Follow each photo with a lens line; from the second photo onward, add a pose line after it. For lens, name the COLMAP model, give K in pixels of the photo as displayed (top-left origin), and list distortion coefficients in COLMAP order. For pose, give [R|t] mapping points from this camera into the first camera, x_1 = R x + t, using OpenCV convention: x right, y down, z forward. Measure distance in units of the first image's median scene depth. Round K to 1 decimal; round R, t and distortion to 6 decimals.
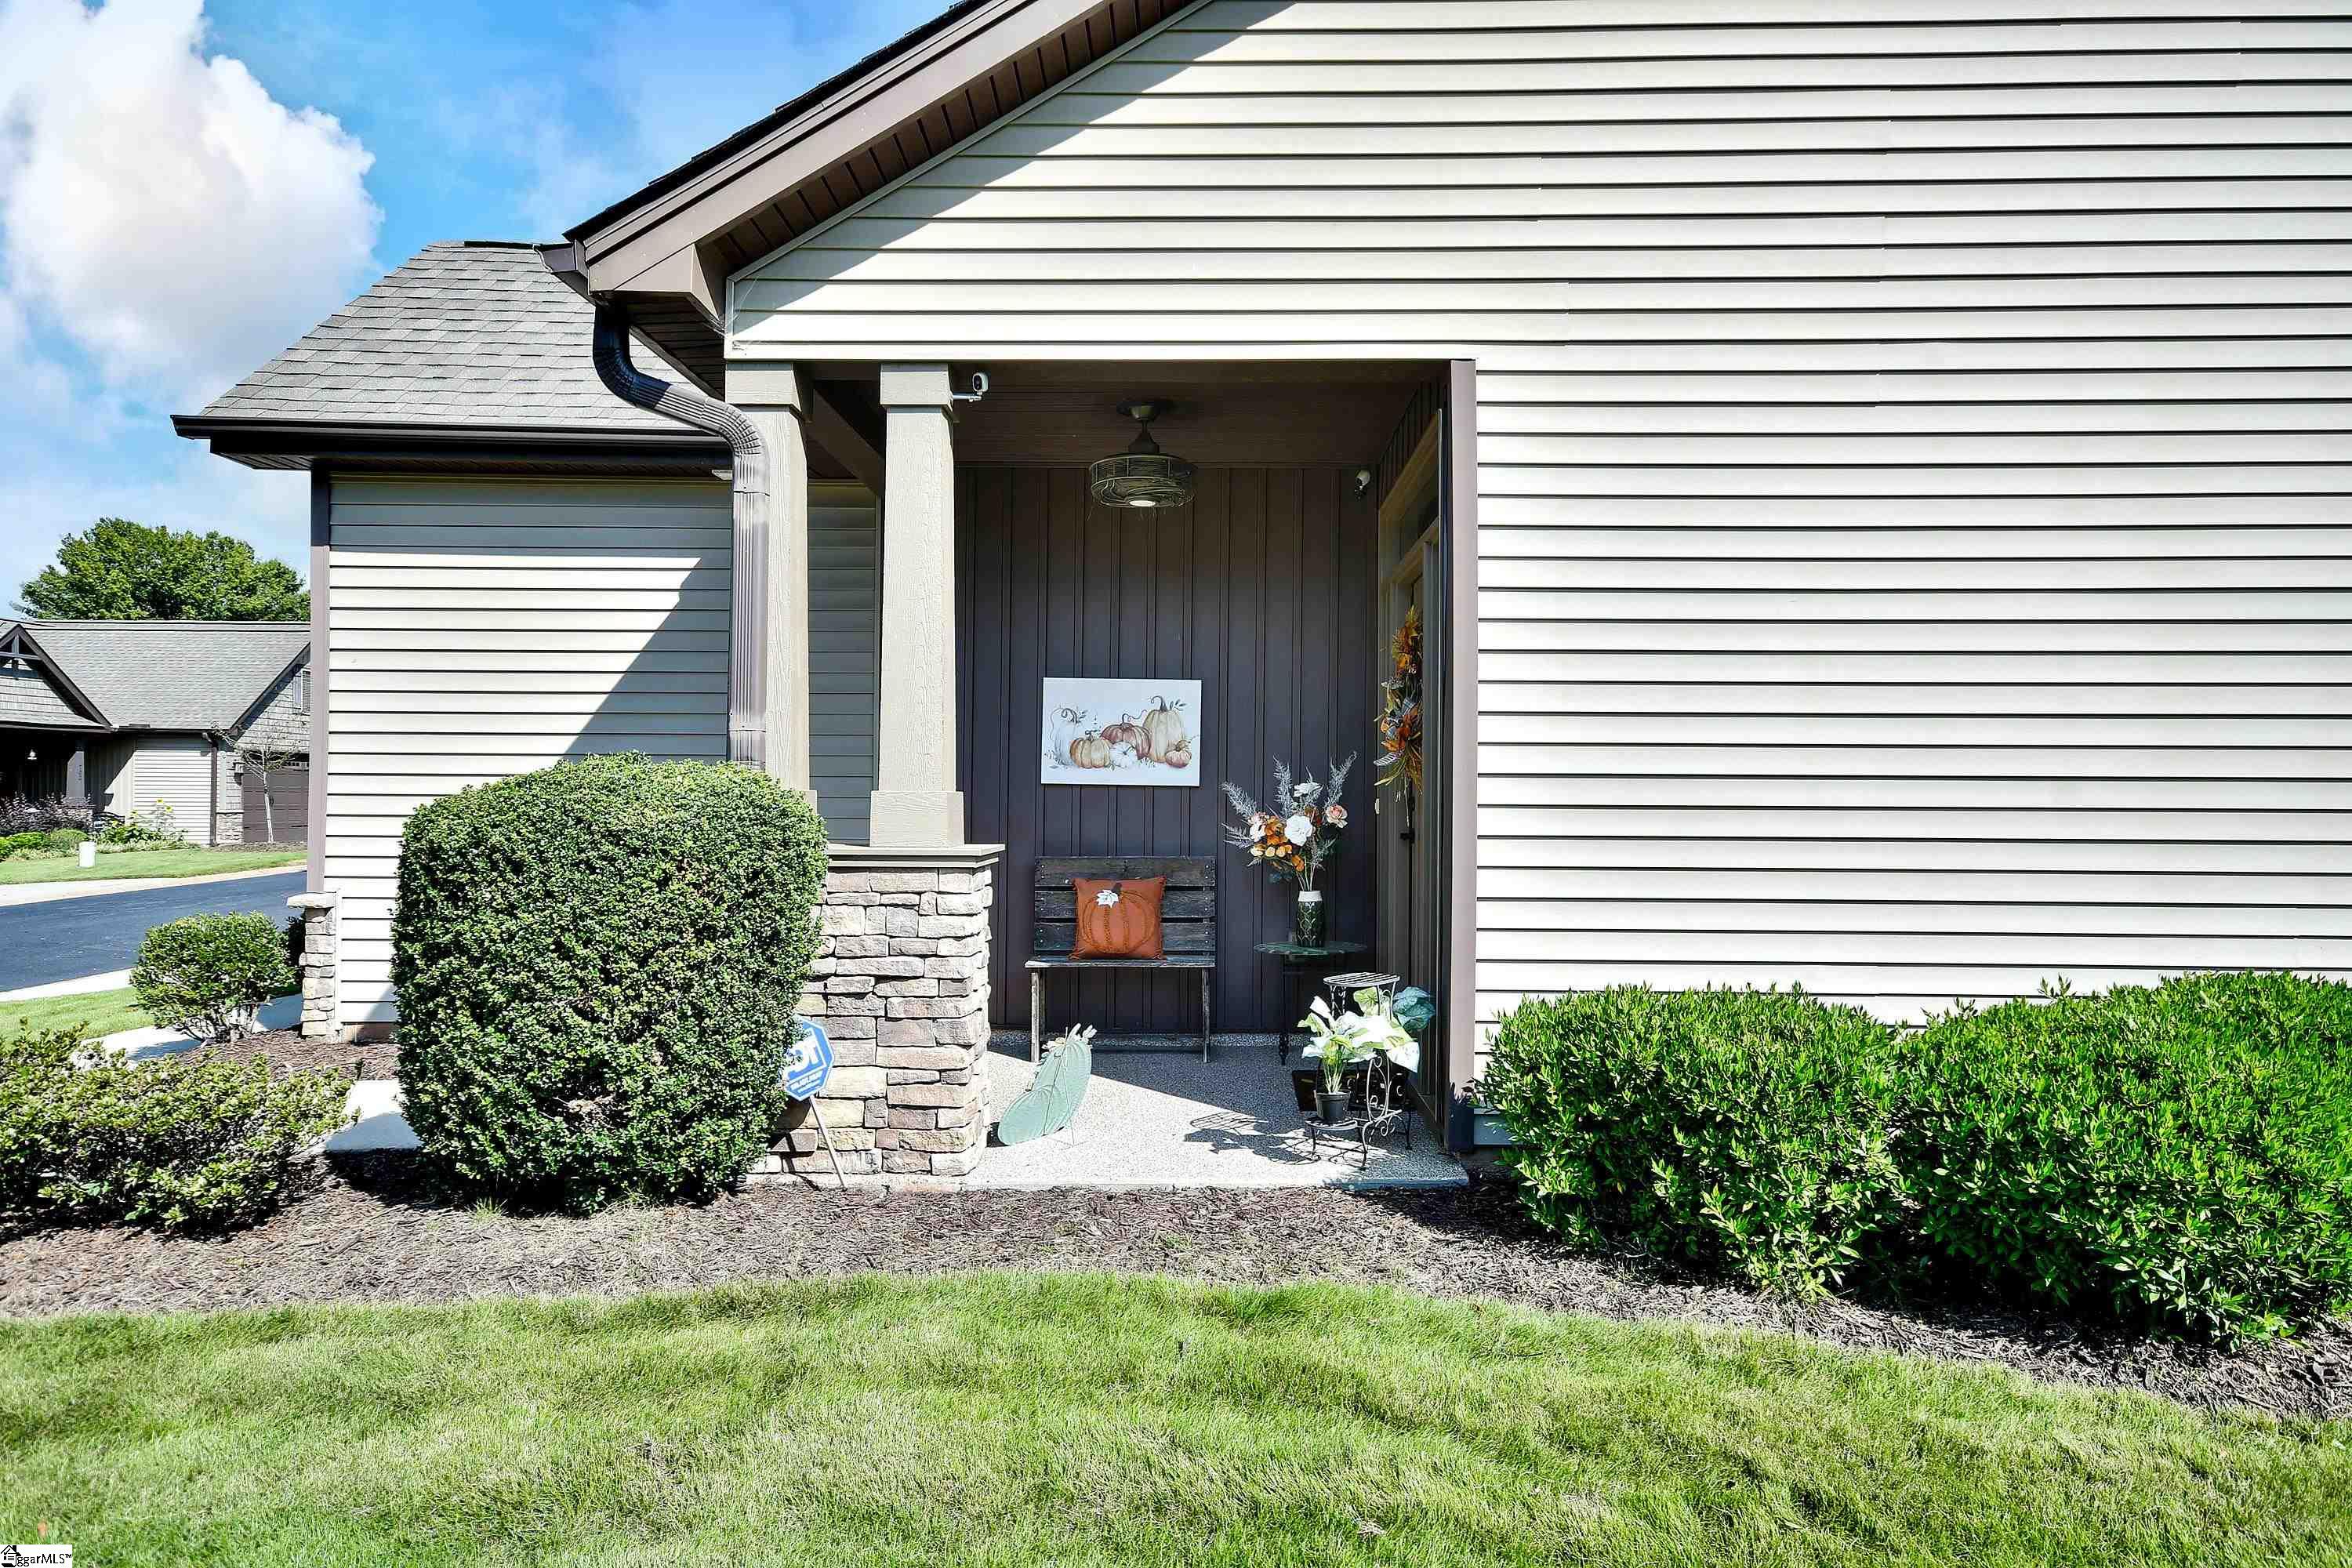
lens RADIAL K [[1388.0, 0, 1175.6], [0, 1388.0, 785.2], [0, 0, 1]] dist [0.007950, 0.000900]
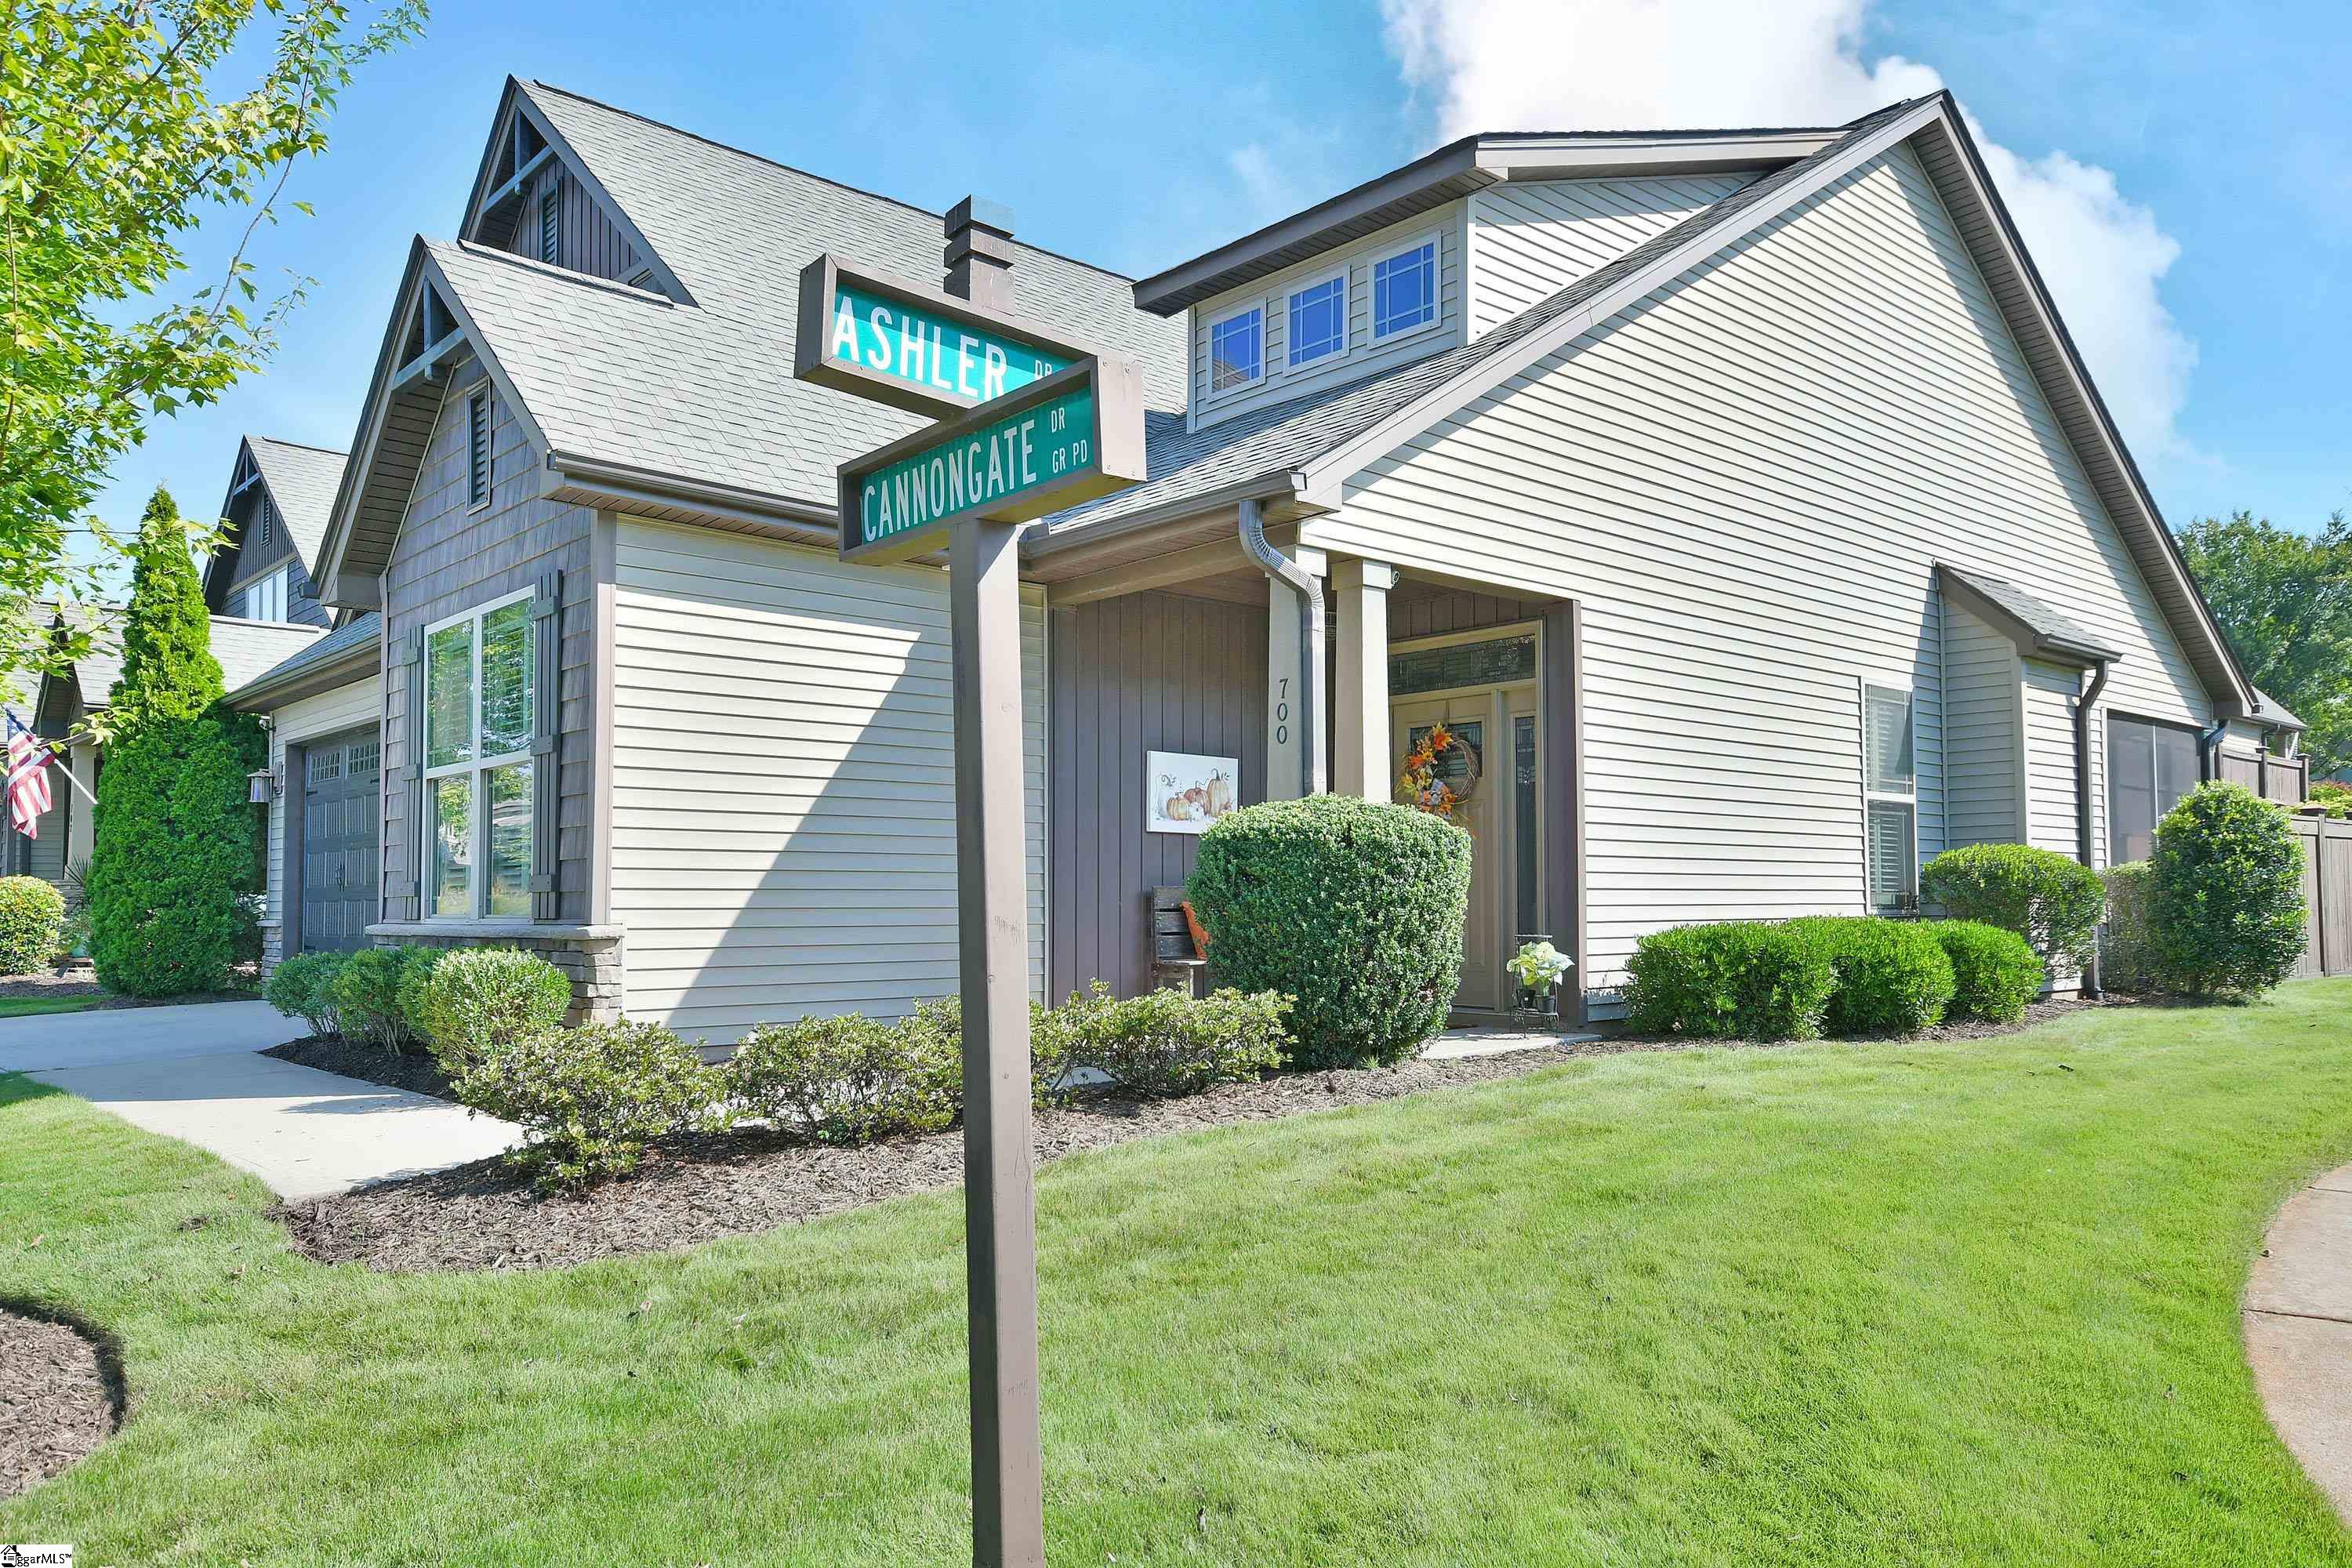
lens RADIAL K [[1653.9, 0, 1176.5], [0, 1653.9, 788.5], [0, 0, 1]] dist [-0.002706, -0.000438]
pose [[0.724887, 0.039990, 0.687706, -1.676243], [0.006227, 0.997892, -0.064591, 0.087070], [-0.688840, 0.051103, 0.723110, -0.226249]]
